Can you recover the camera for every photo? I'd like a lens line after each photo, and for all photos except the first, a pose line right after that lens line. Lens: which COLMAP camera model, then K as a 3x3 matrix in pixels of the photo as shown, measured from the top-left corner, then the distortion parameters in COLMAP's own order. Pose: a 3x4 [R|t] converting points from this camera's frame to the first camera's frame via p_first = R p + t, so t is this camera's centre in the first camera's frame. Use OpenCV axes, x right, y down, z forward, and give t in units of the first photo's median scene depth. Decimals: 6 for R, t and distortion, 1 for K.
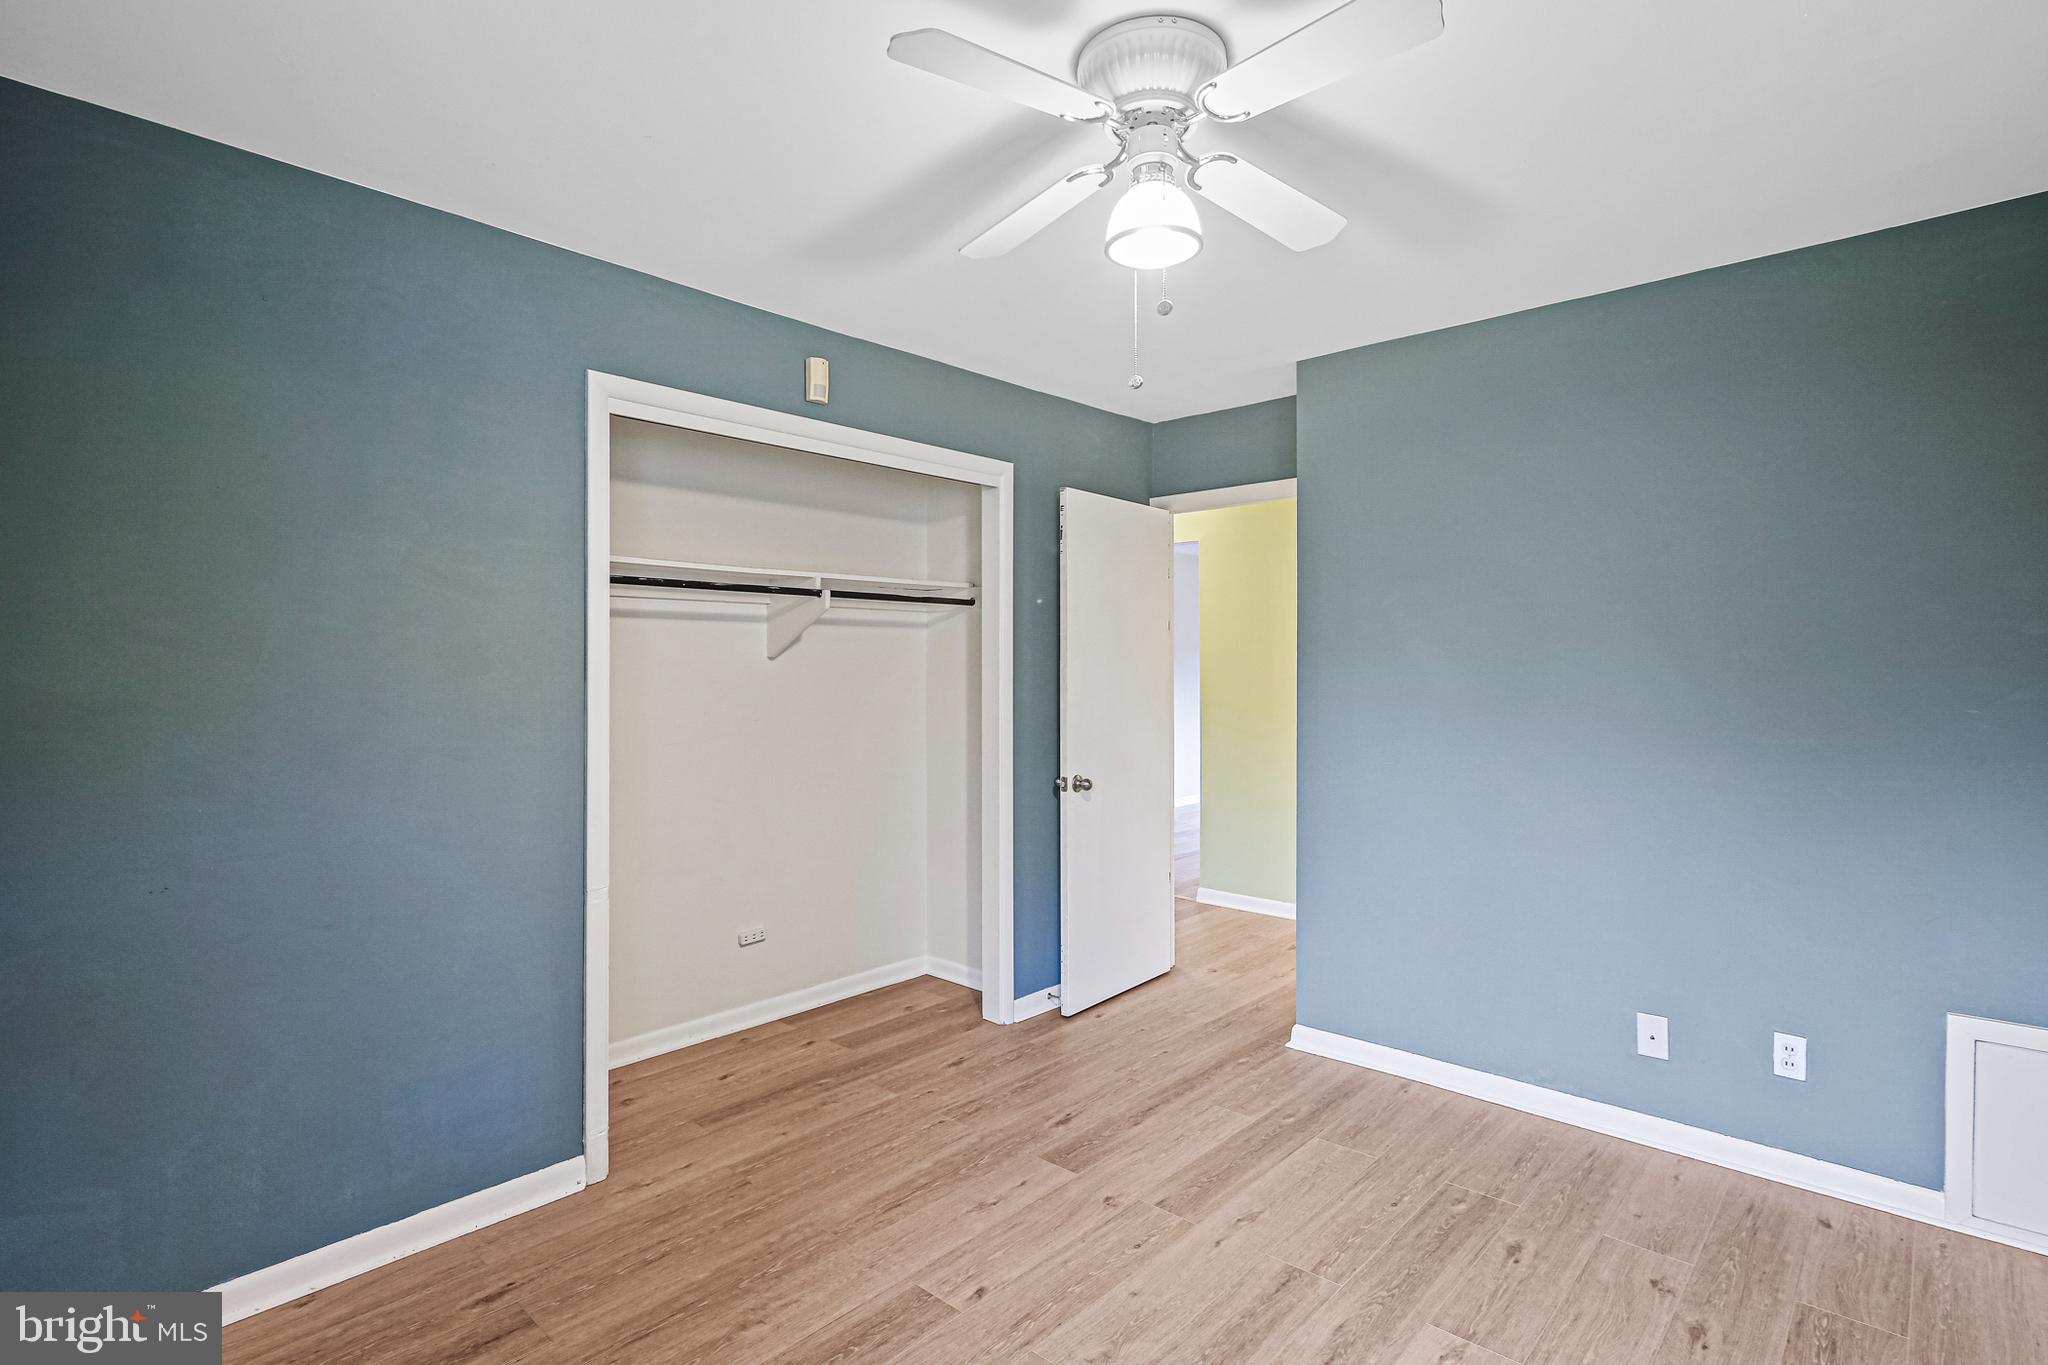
lens RADIAL K [[1015.7, 0, 1023.4], [0, 1015.7, 646.1], [0, 0, 1]] dist [0.002507, -0.001689]
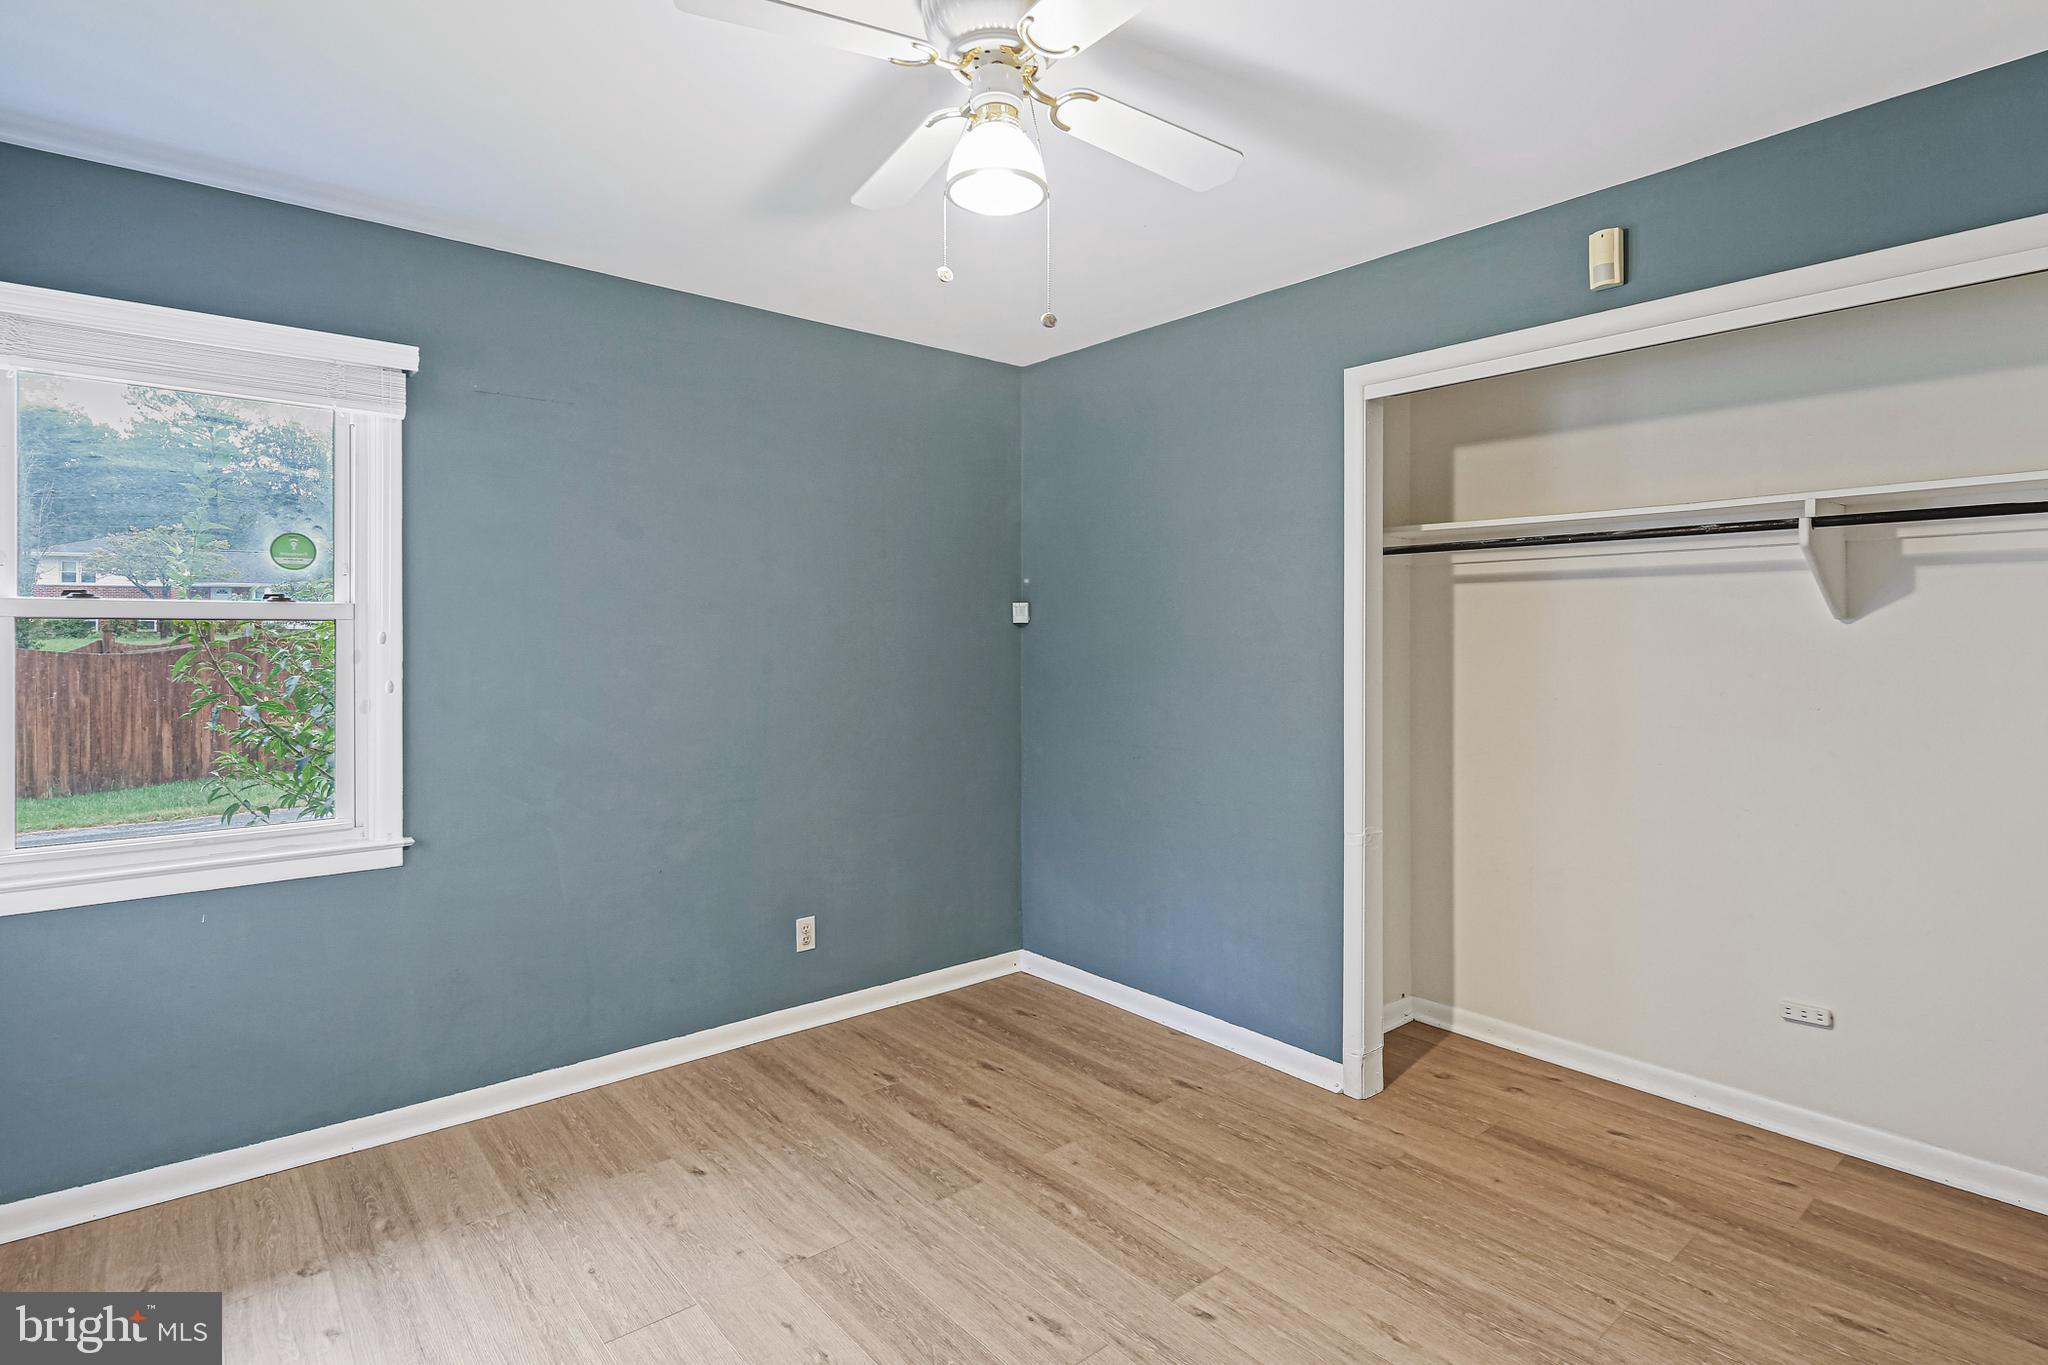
lens RADIAL K [[1015.7, 0, 1023.4], [0, 1015.7, 646.1], [0, 0, 1]] dist [0.002507, -0.001689]
pose [[-0.131471, 0.012286, -0.991244, 0.672478], [0.020349, 0.999746, 0.009692, 0.012029], [0.991111, -0.018896, -0.131688, 0.735390]]
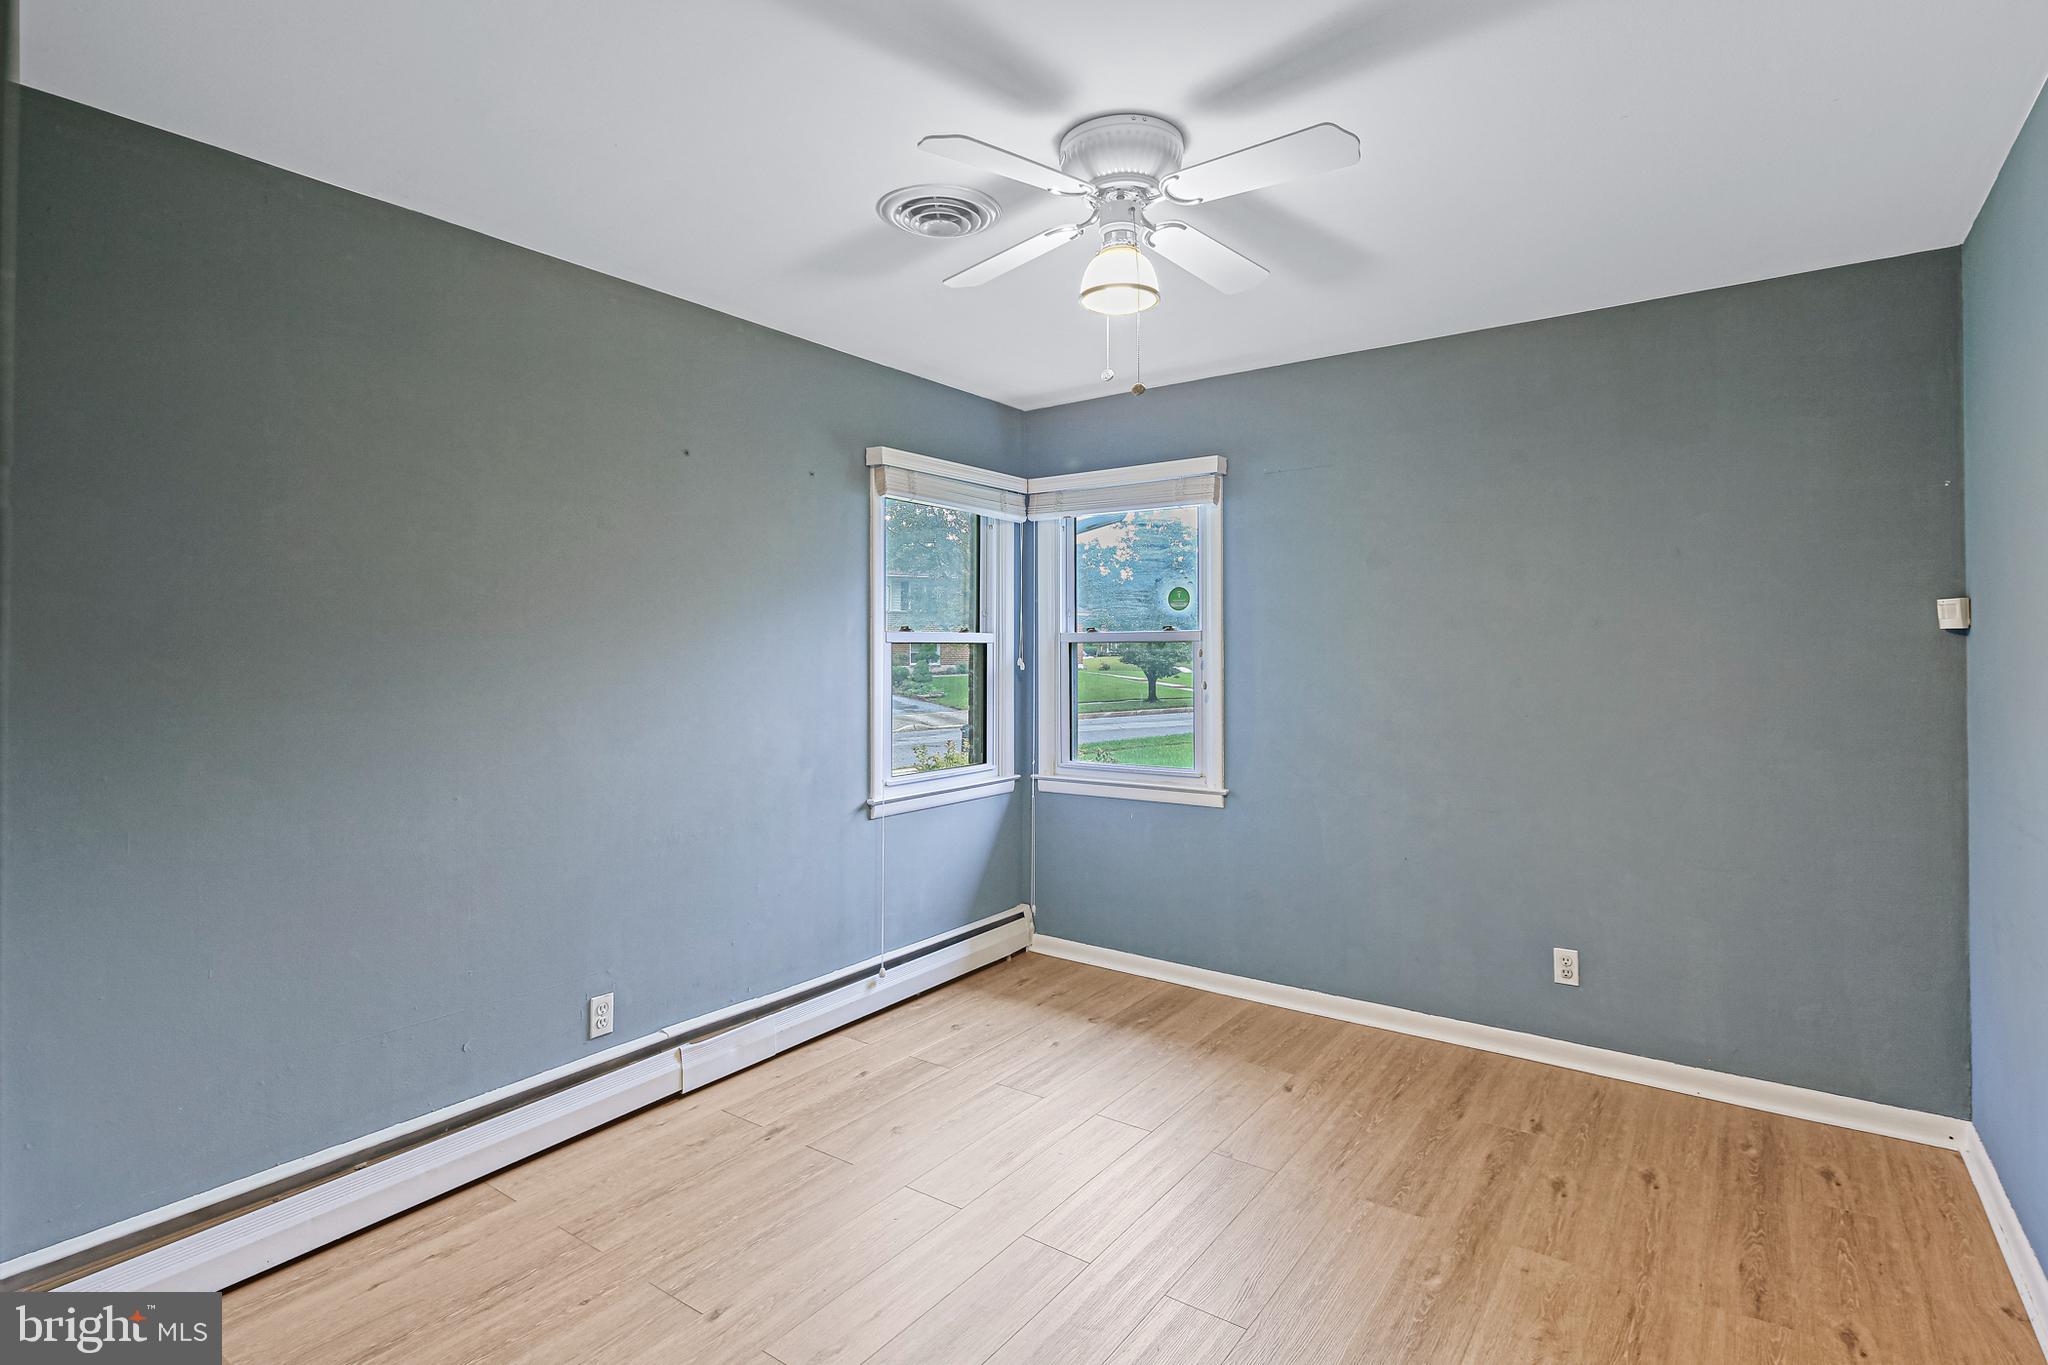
lens RADIAL K [[1002.8, 0, 1039.8], [0, 1002.8, 633.4], [0, 0, 1]] dist [0.001870, -0.001728]
pose [[-0.992041, 0.001974, -0.125897, 0.233593], [0.007216, 0.999125, -0.041197, 0.030633], [0.125706, -0.041778, -0.991187, 1.375743]]
